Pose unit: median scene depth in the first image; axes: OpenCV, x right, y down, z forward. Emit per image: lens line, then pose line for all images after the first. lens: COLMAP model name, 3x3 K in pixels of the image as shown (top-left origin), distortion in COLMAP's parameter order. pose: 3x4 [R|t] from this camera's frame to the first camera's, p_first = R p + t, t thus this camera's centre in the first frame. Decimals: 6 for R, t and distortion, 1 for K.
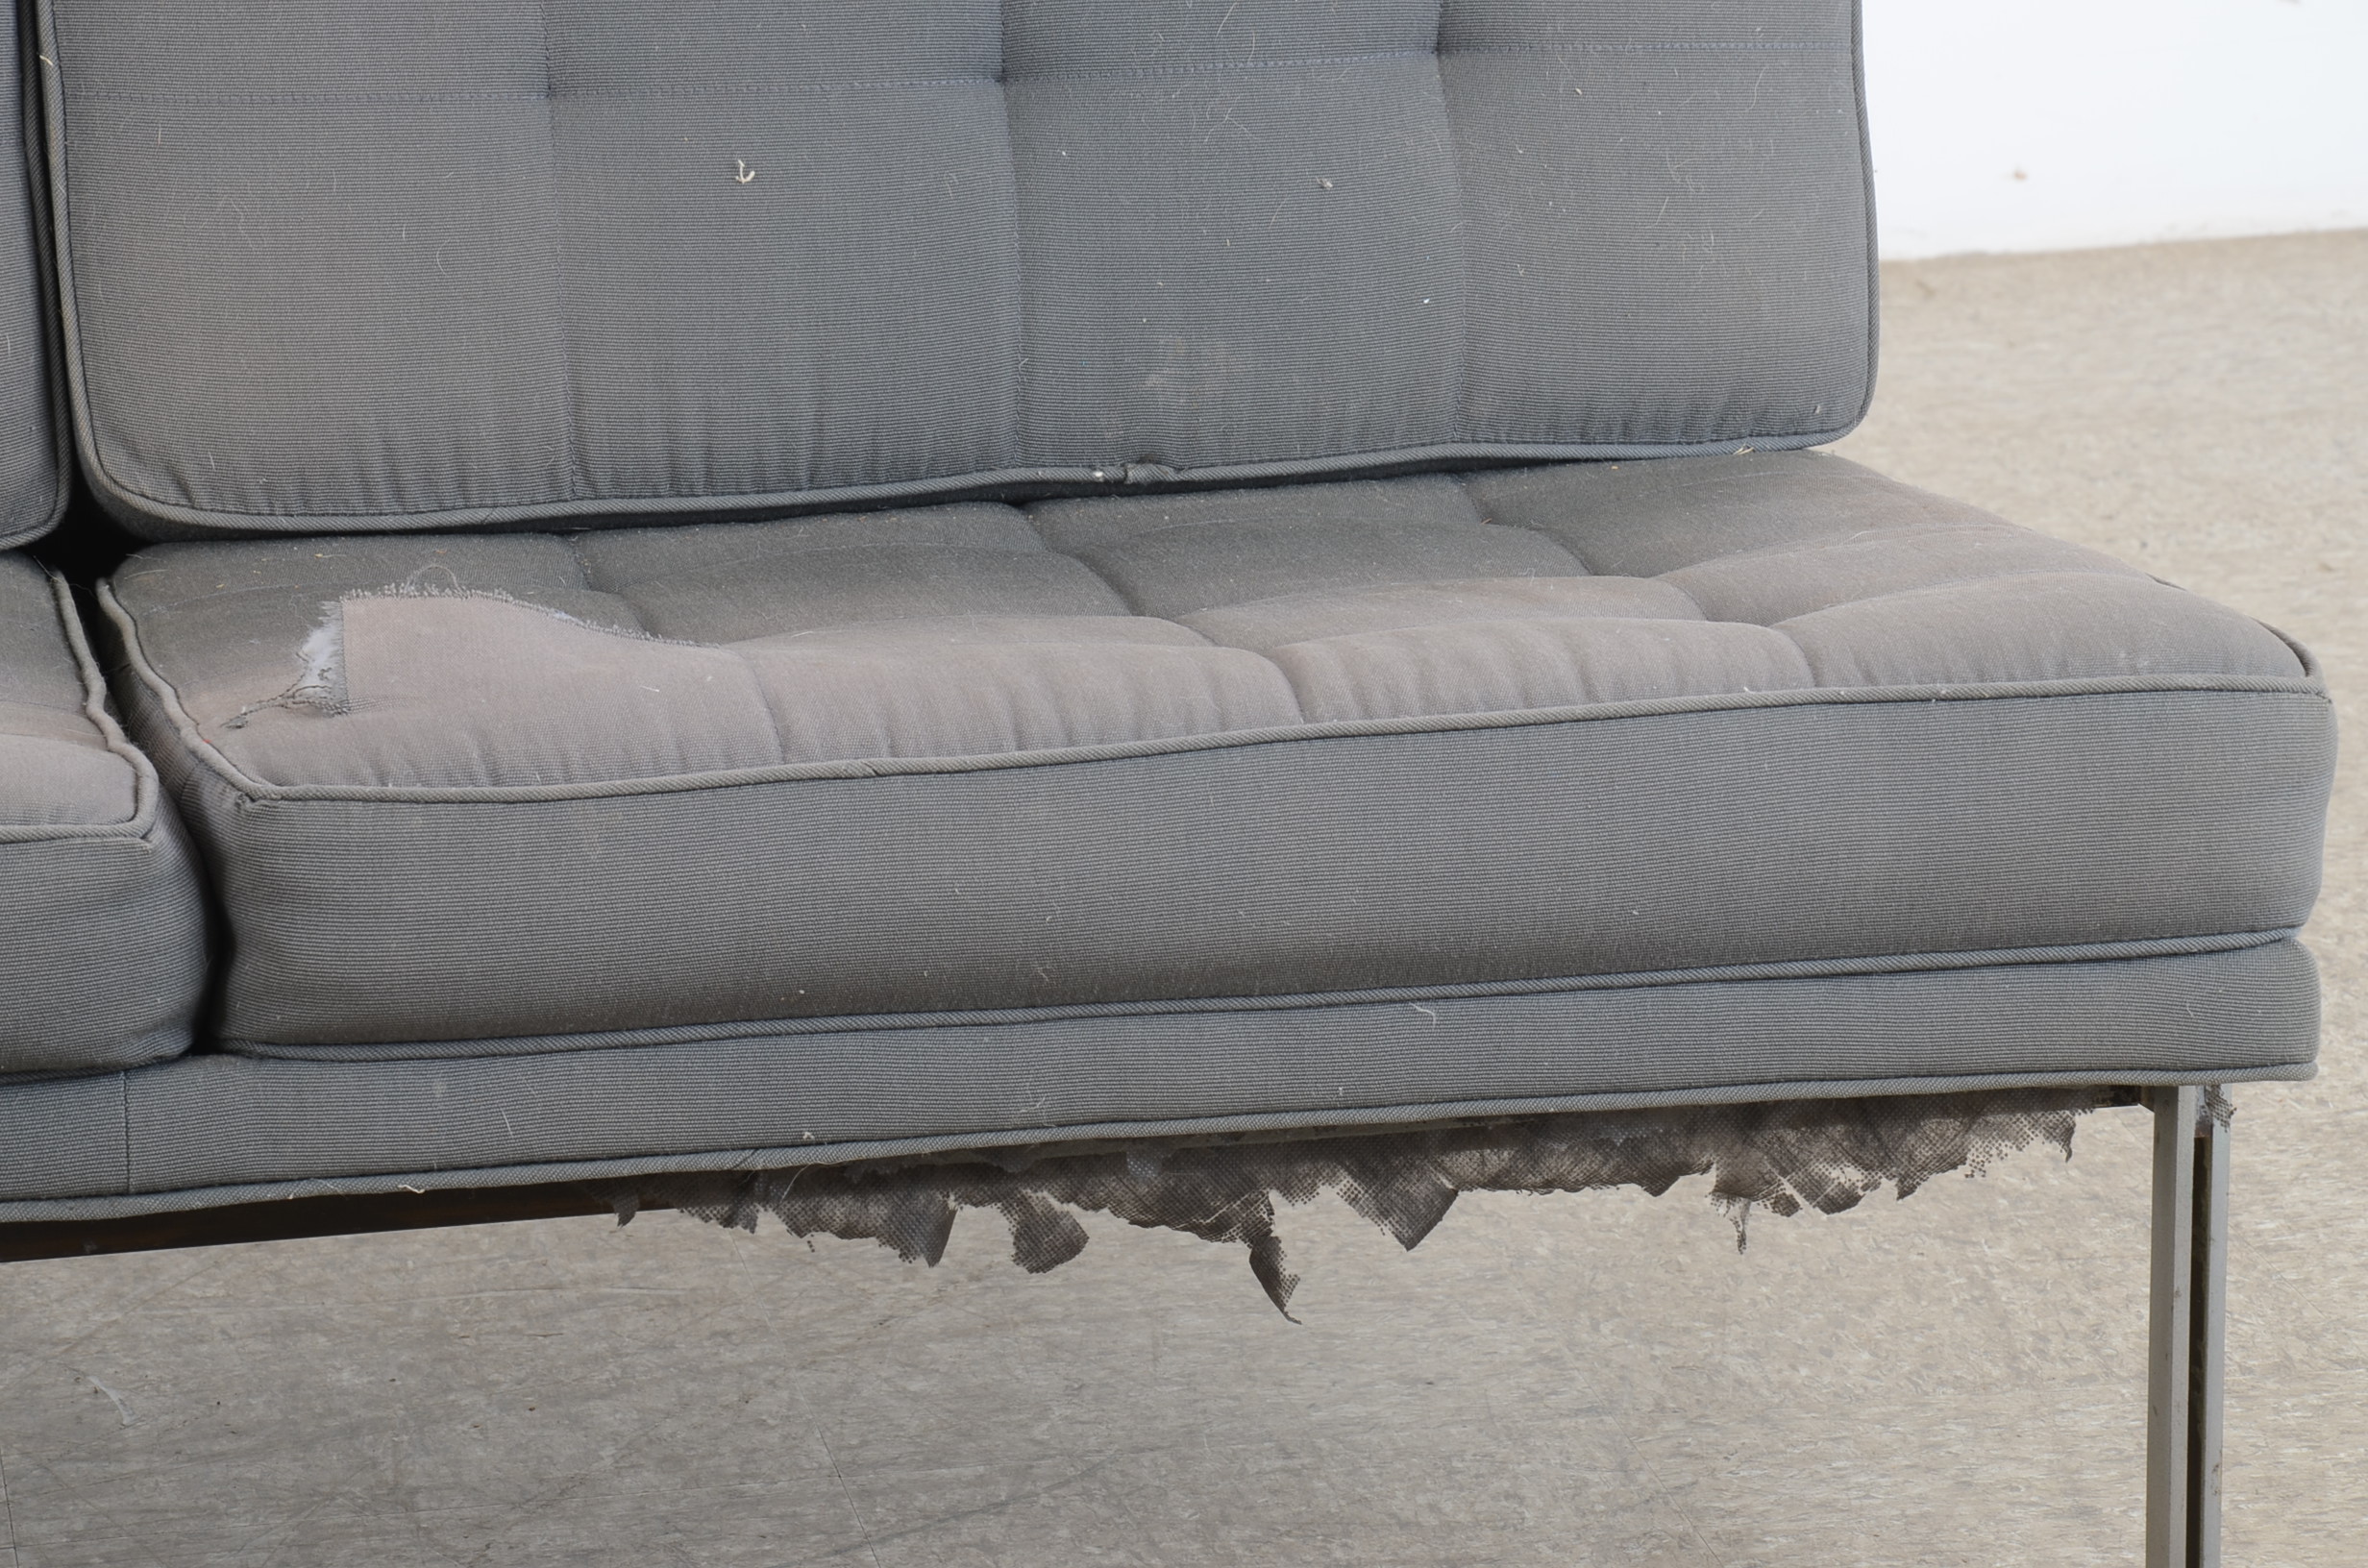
lens RADIAL K [[7738.8, 0, 1127.3], [0, 7738.8, 833.0], [0, 0, 1]] dist [0.827116, 0.000000]
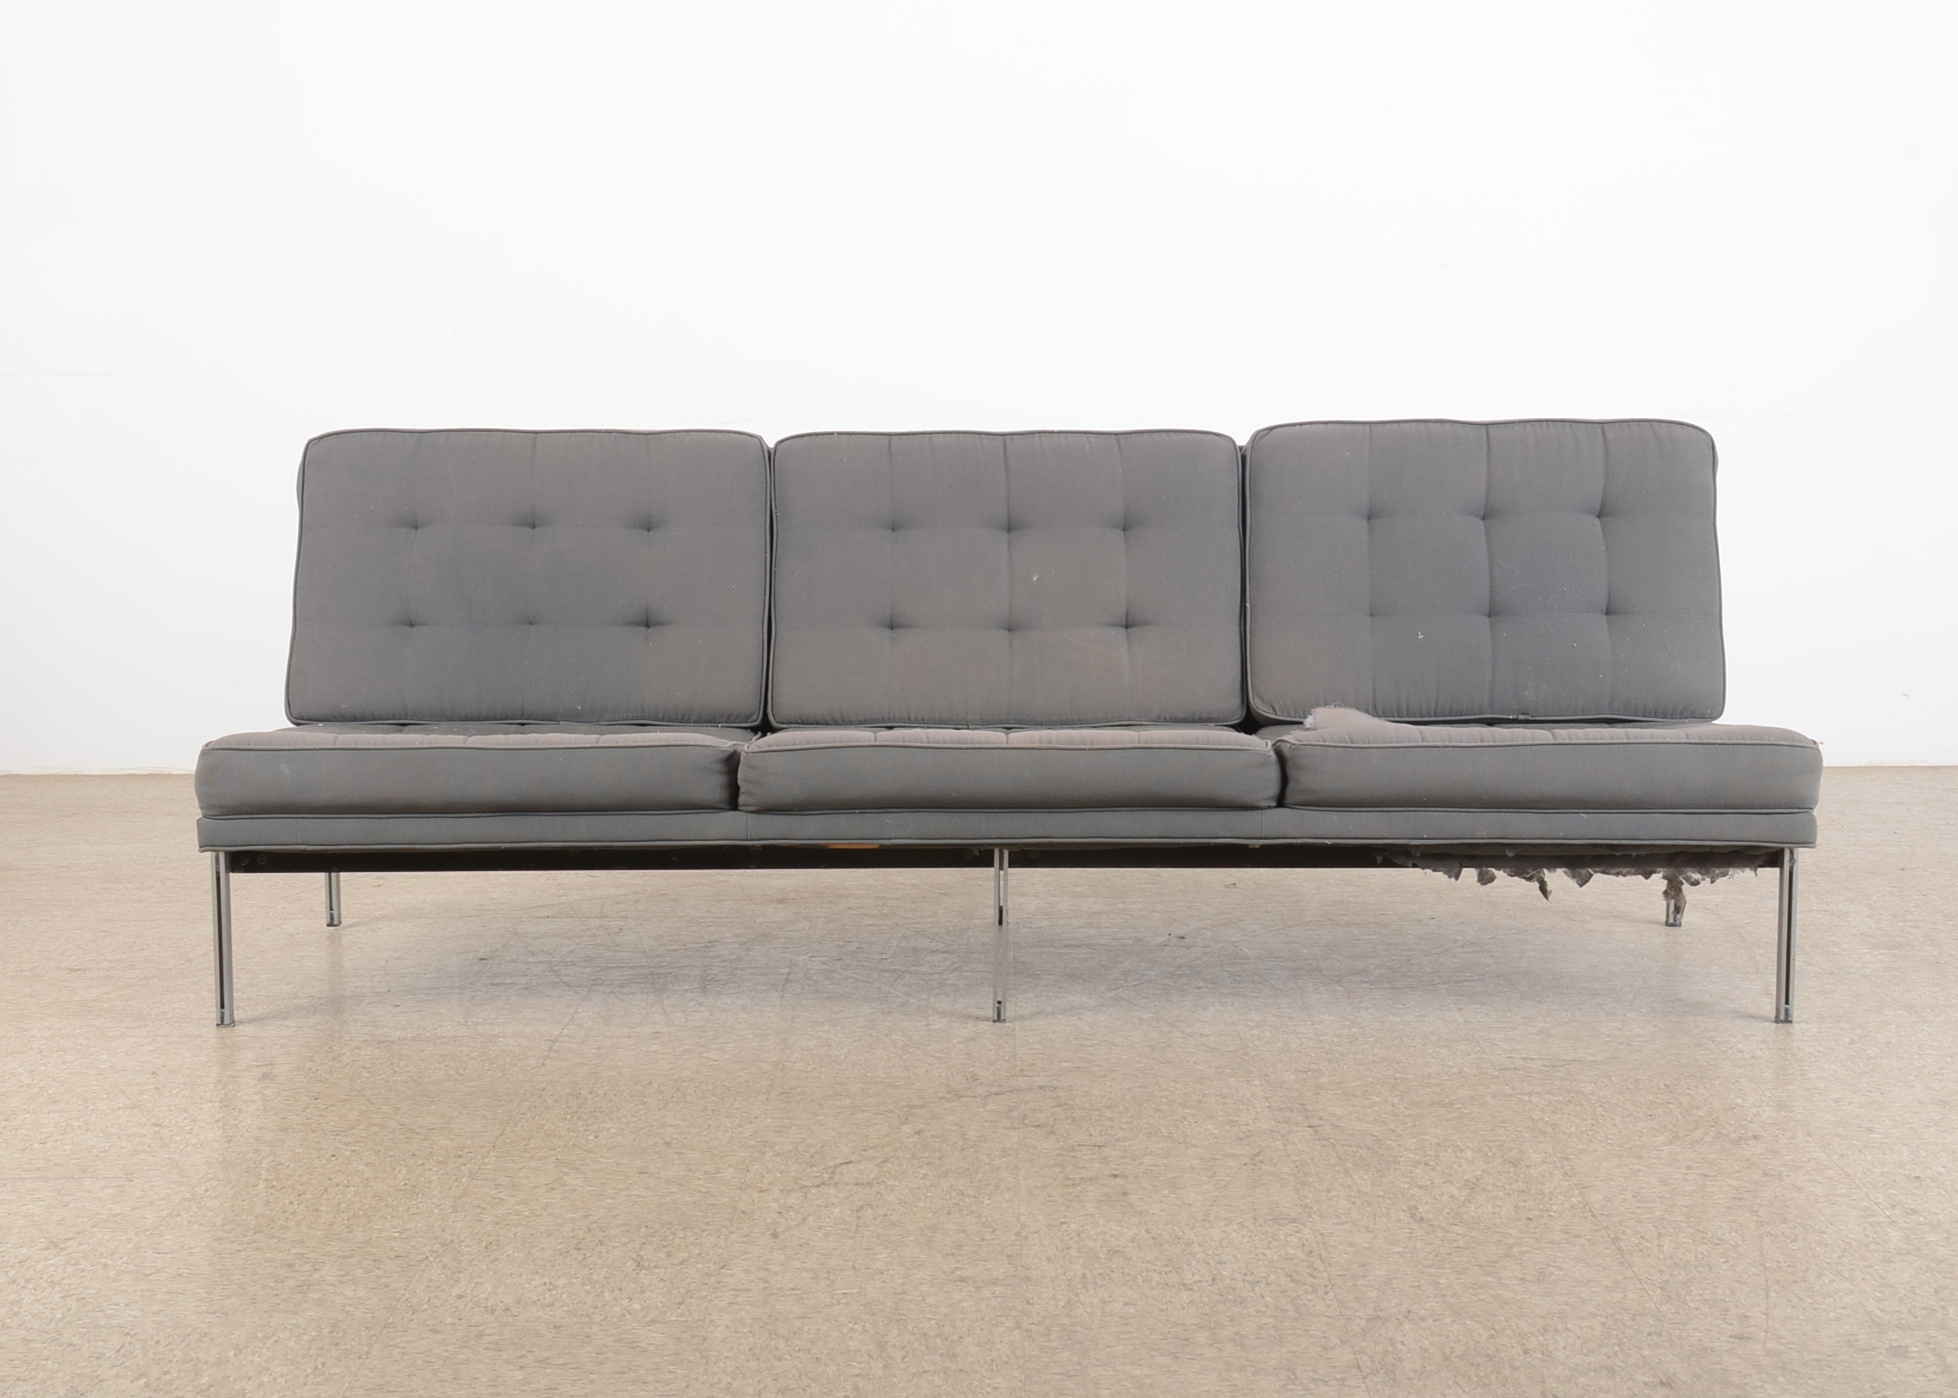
lens RADIAL K [[2924.3, 0, 980.9], [0, 2924.3, 701.3], [0, 0, 1]] dist [0.086159, 0.000000]
pose [[0.978738, 0.027728, -0.203232, 0.038838], [-0.058545, 0.987368, -0.147233, 0.198120], [0.196582, 0.156001, 0.967998, -0.512995]]
